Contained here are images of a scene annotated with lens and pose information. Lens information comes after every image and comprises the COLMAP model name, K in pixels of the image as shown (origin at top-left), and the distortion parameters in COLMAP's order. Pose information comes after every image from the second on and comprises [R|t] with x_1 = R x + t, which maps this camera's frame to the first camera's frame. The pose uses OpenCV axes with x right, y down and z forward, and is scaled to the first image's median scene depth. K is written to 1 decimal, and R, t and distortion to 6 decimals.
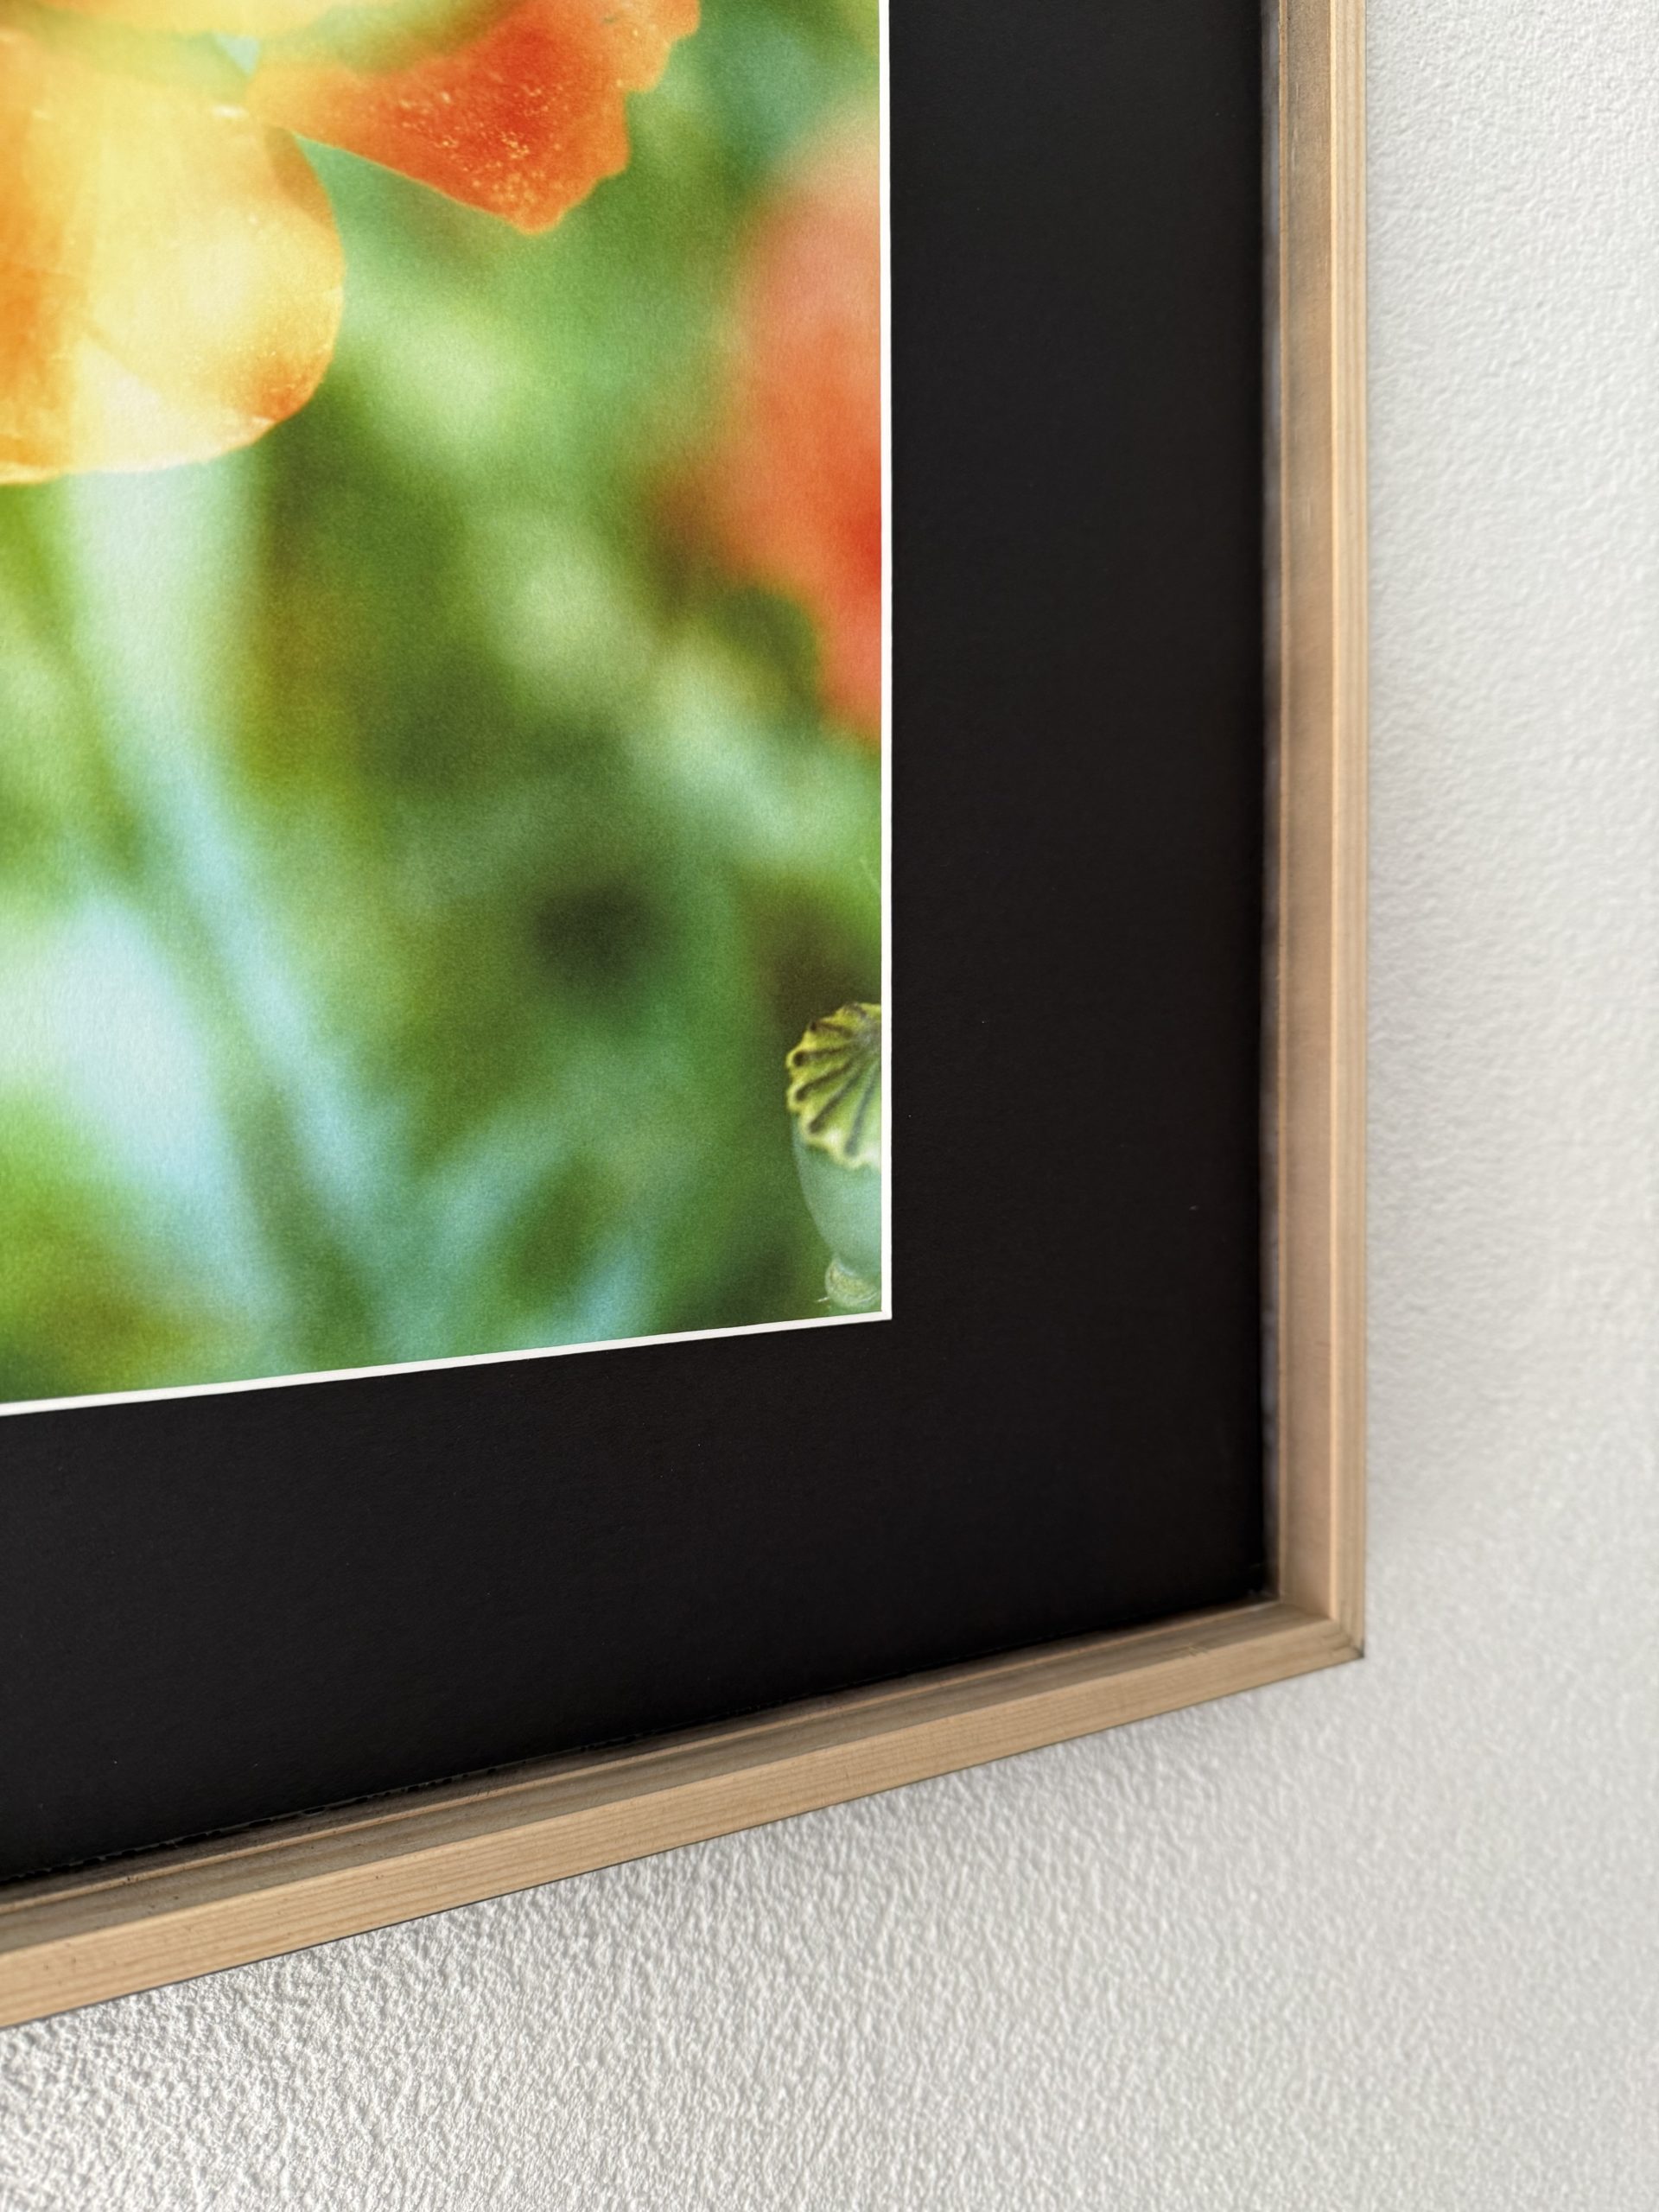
lens RADIAL K [[1594.4, 0, 784.0], [0, 1594.4, 1109.6], [0, 0, 1]] dist [0.132994, -0.274328]
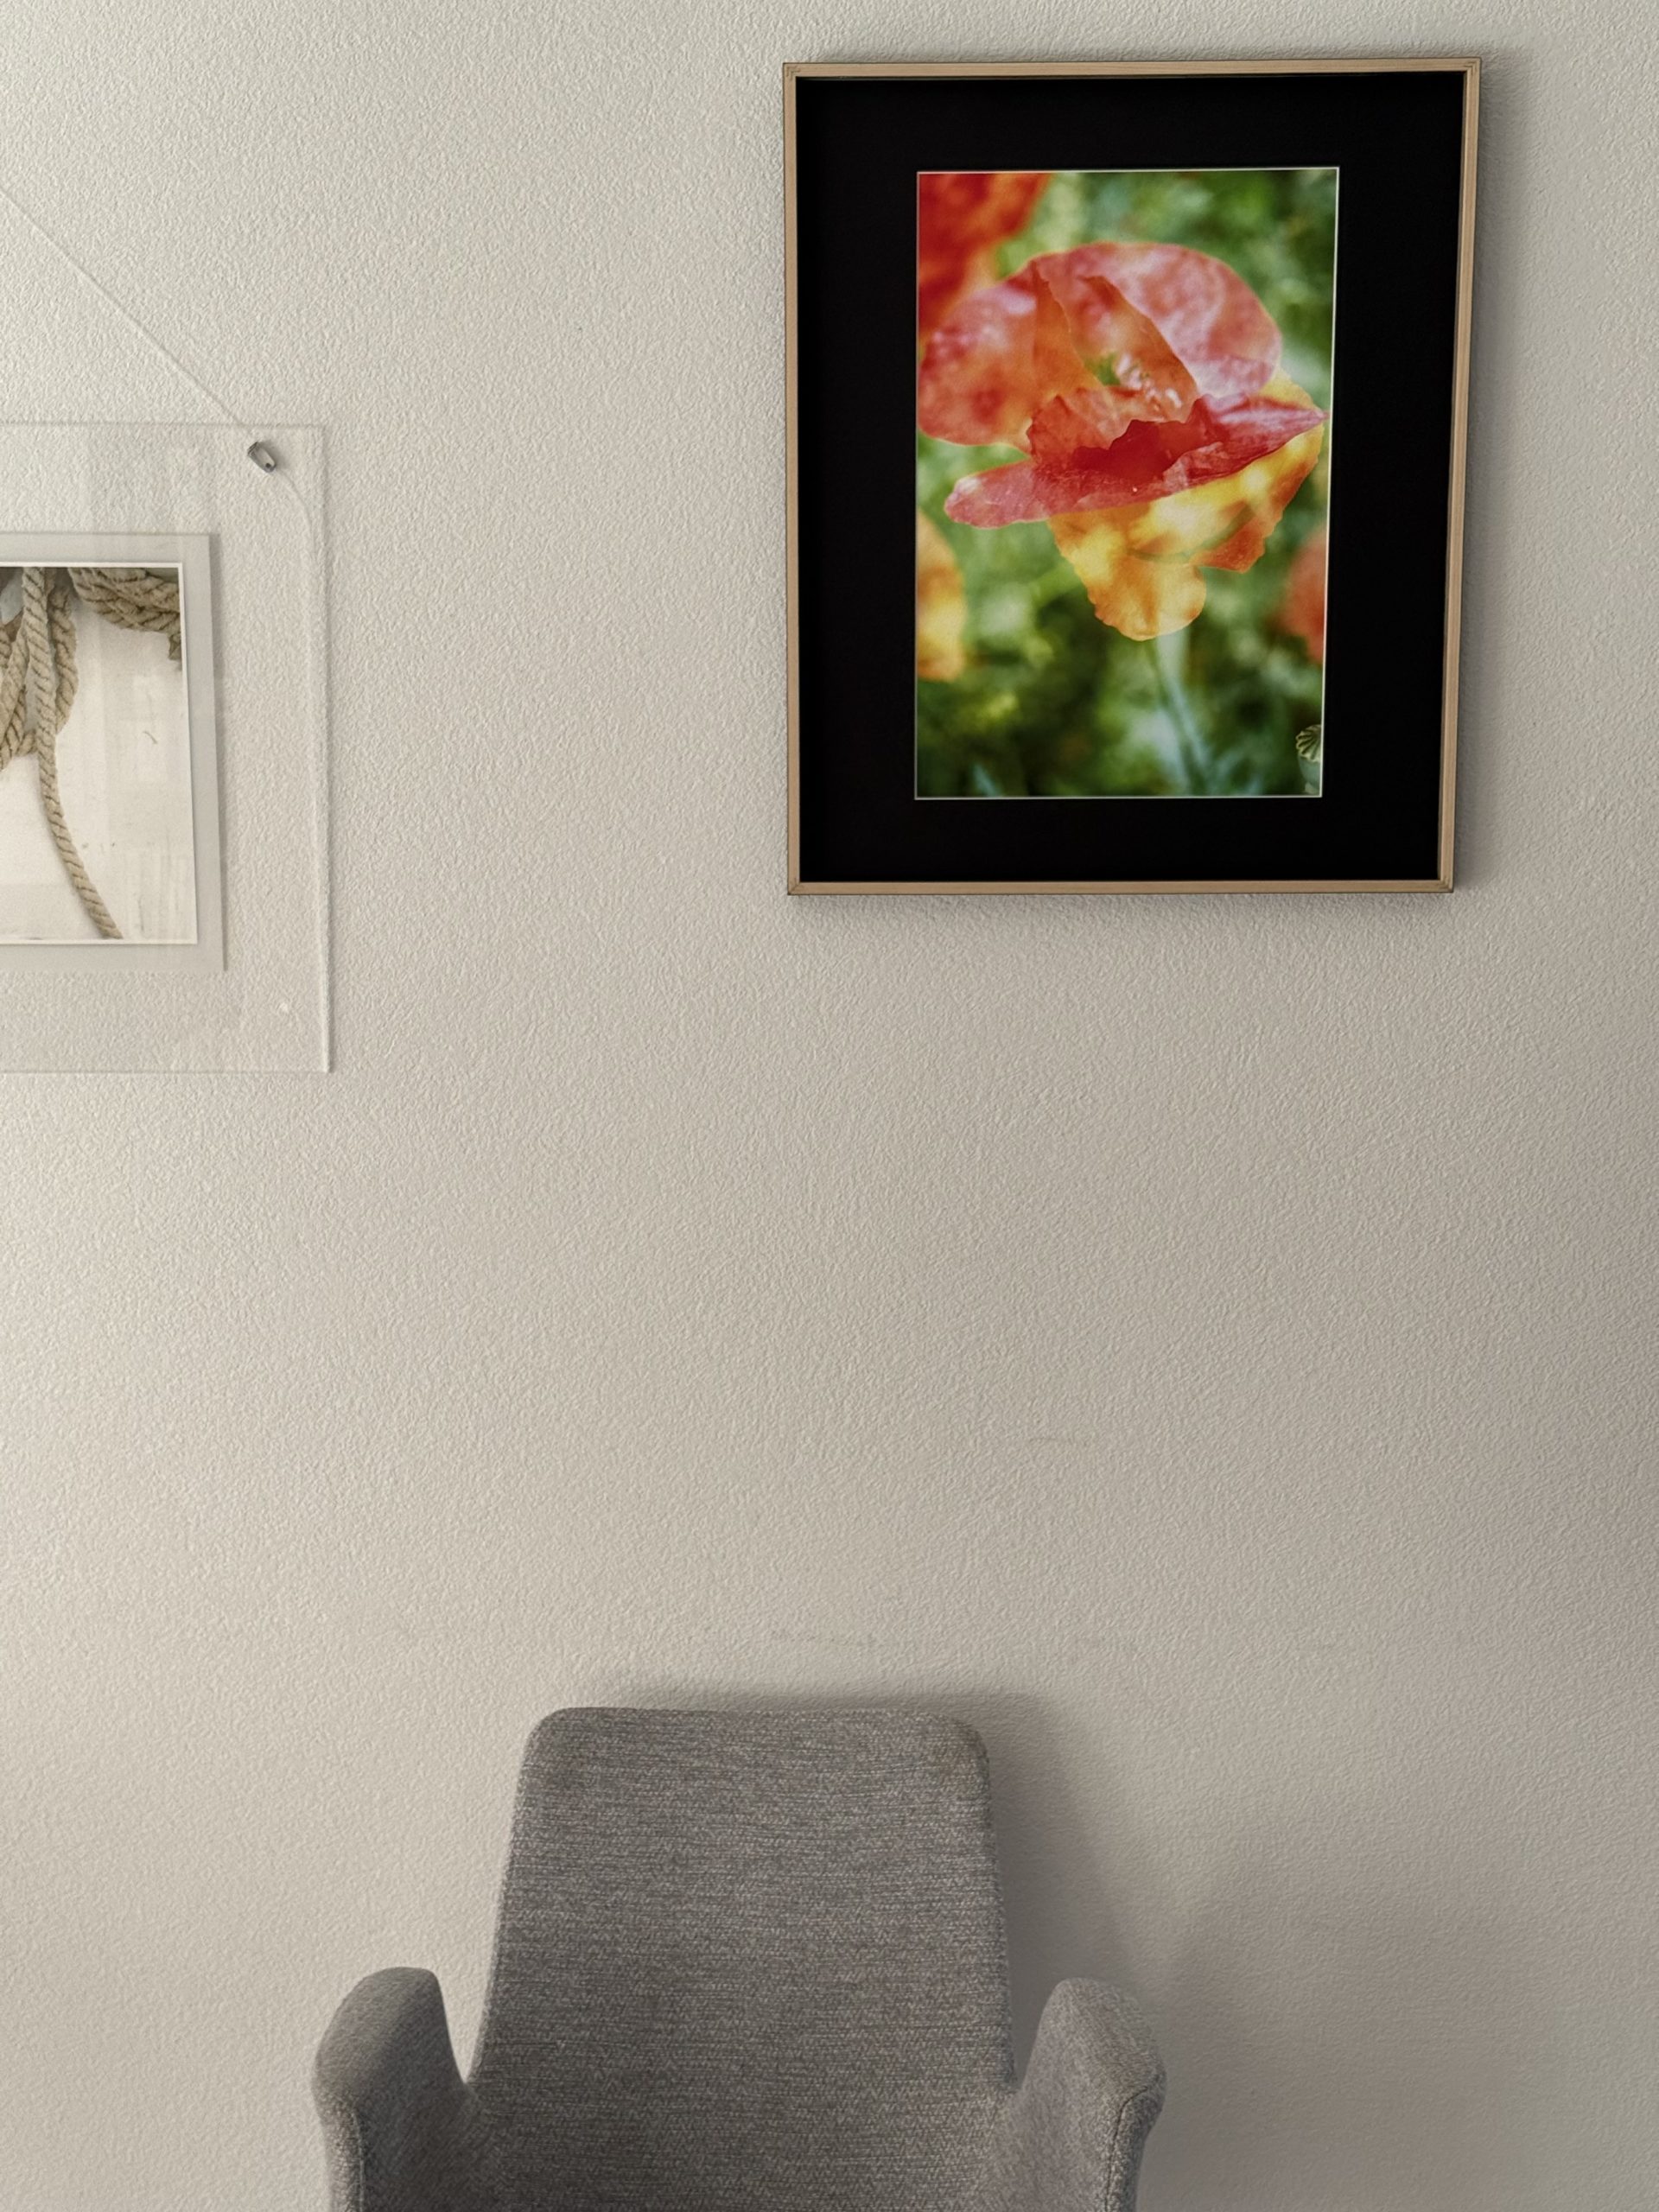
lens RADIAL K [[3038.4, 0, 886.1], [0, 3038.4, 1102.1], [0, 0, 1]] dist [0.109041, -0.144427]
pose [[0.869007, 0.076274, -0.488886, 3.437537], [-0.016317, 0.991928, 0.125751, -0.076945], [0.494531, -0.101301, 0.863236, -7.464293]]
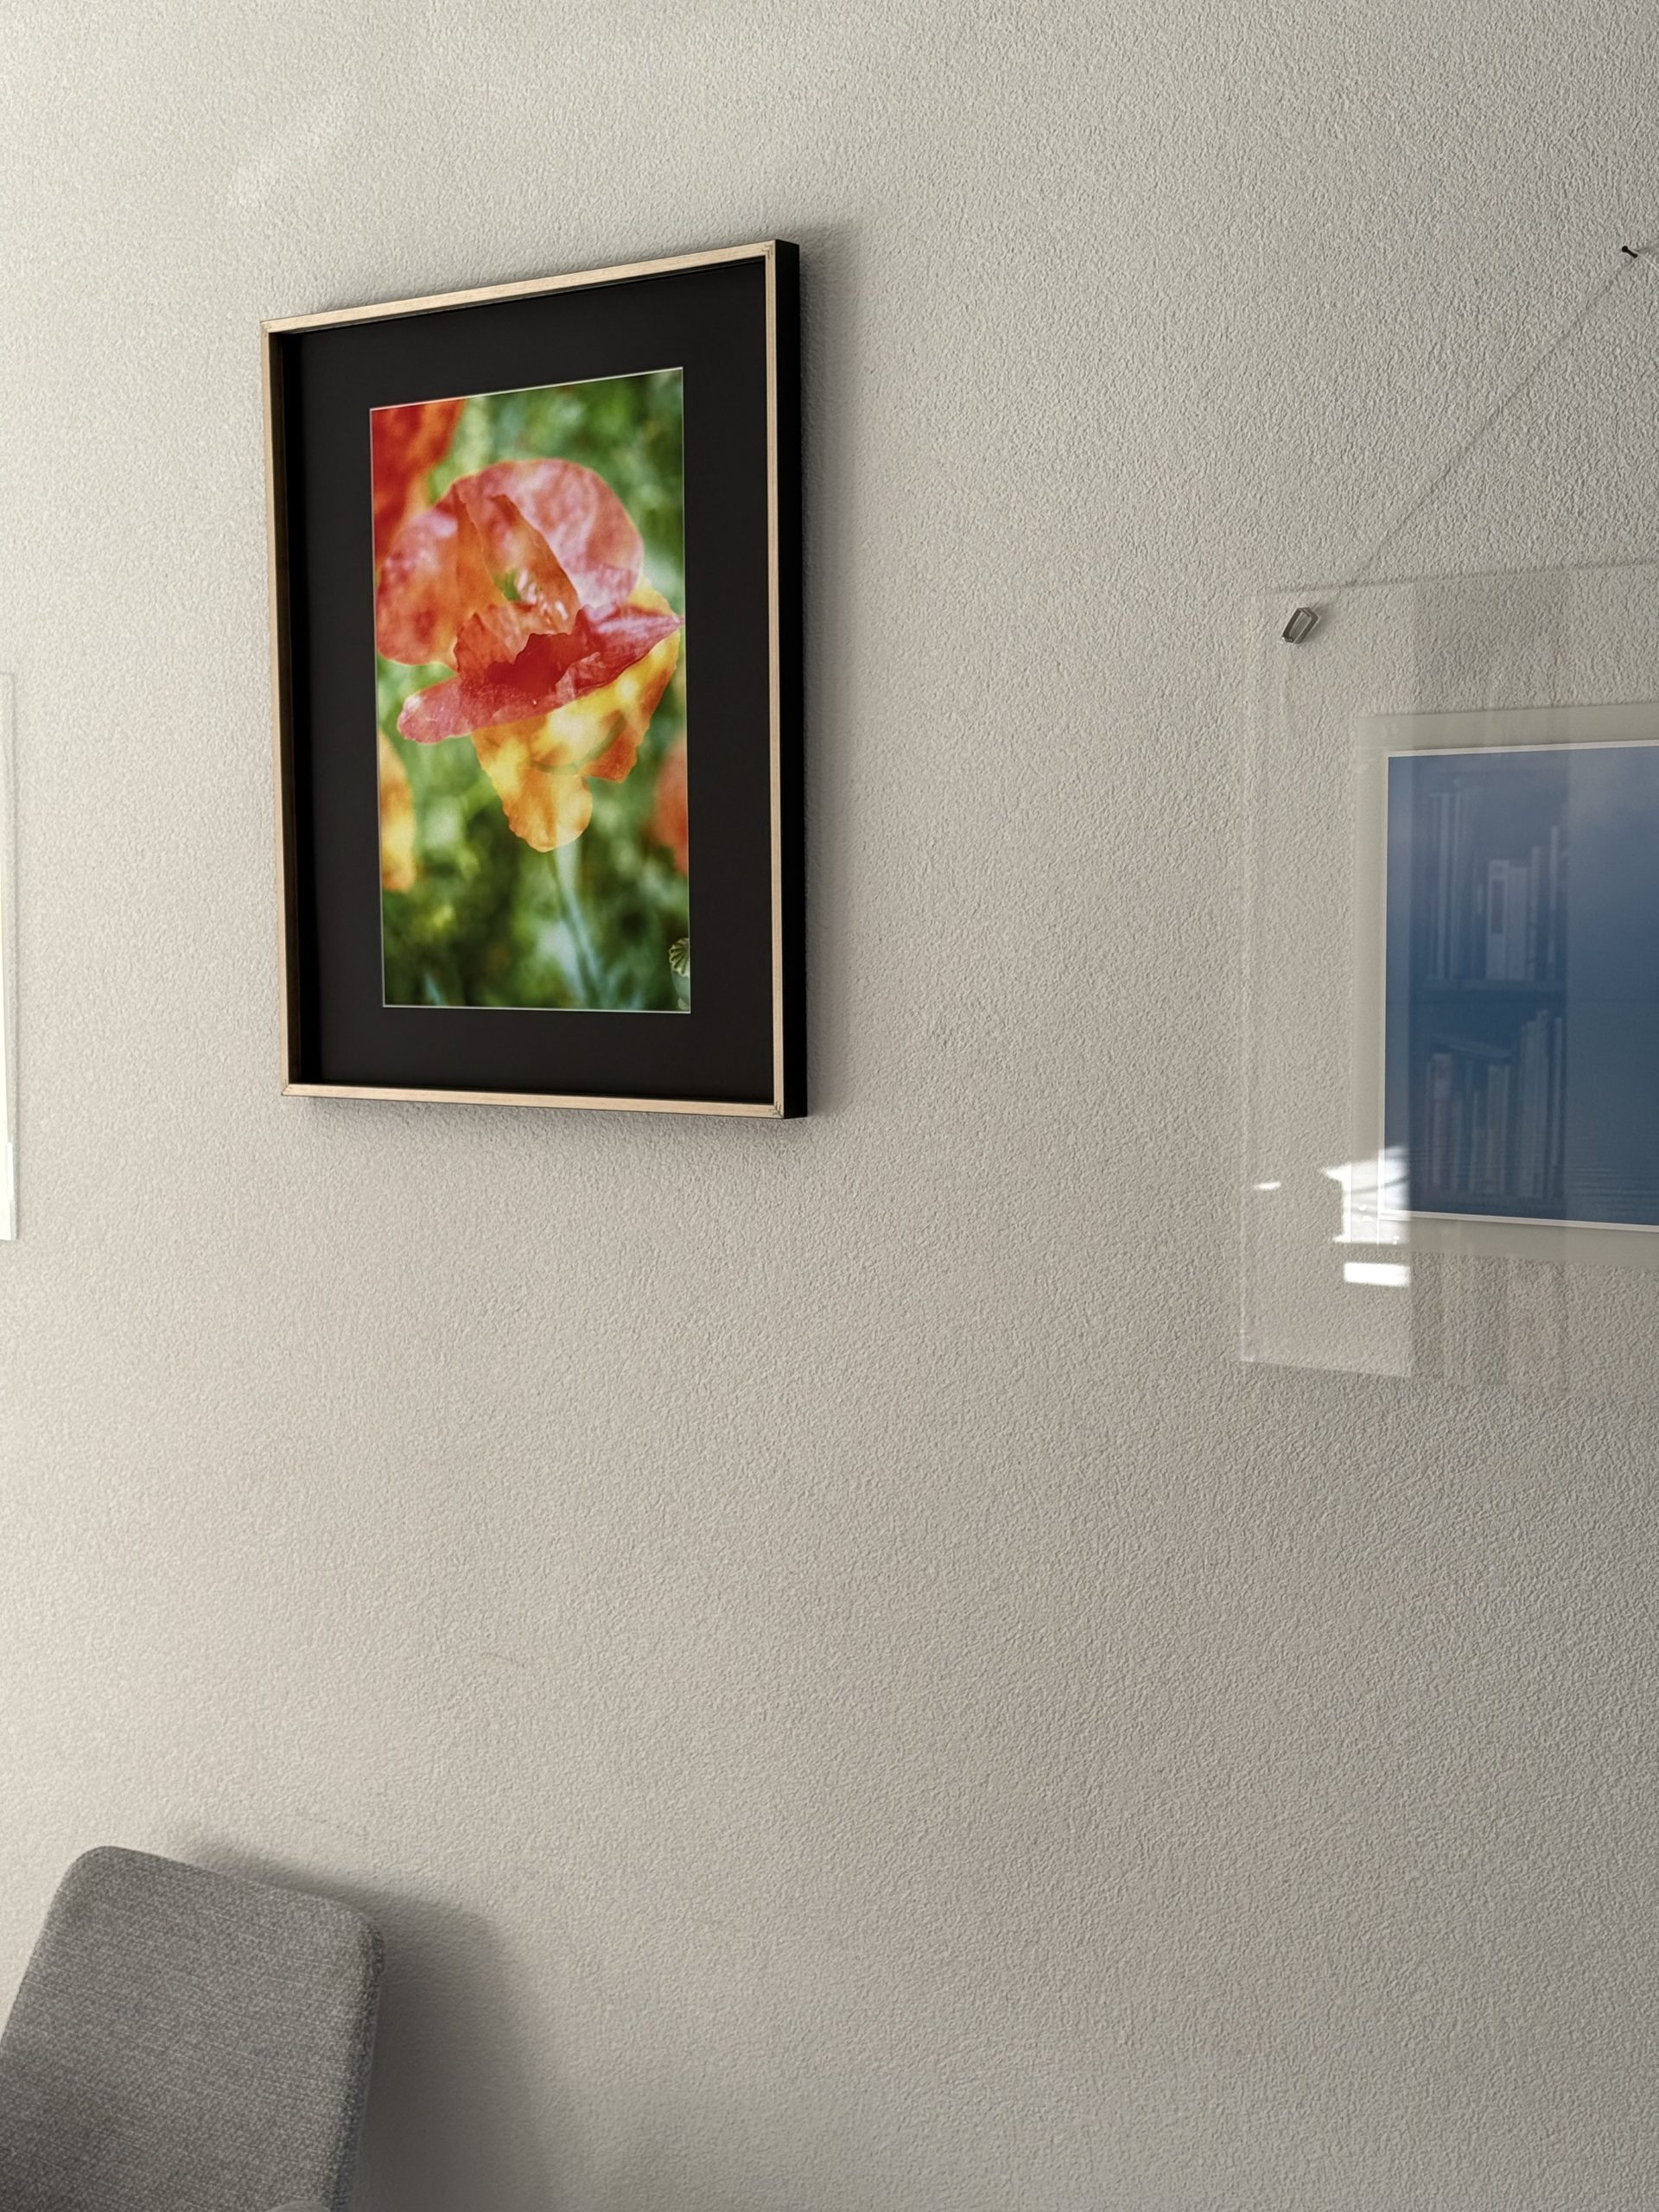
lens RADIAL K [[3038.4, 0, 886.1], [0, 3038.4, 1102.1], [0, 0, 1]] dist [0.109041, -0.144427]
pose [[0.434569, 0.072852, -0.897687, 8.058896], [-0.013602, 0.997140, 0.074338, -0.255409], [0.900536, -0.020094, 0.434317, -2.177371]]
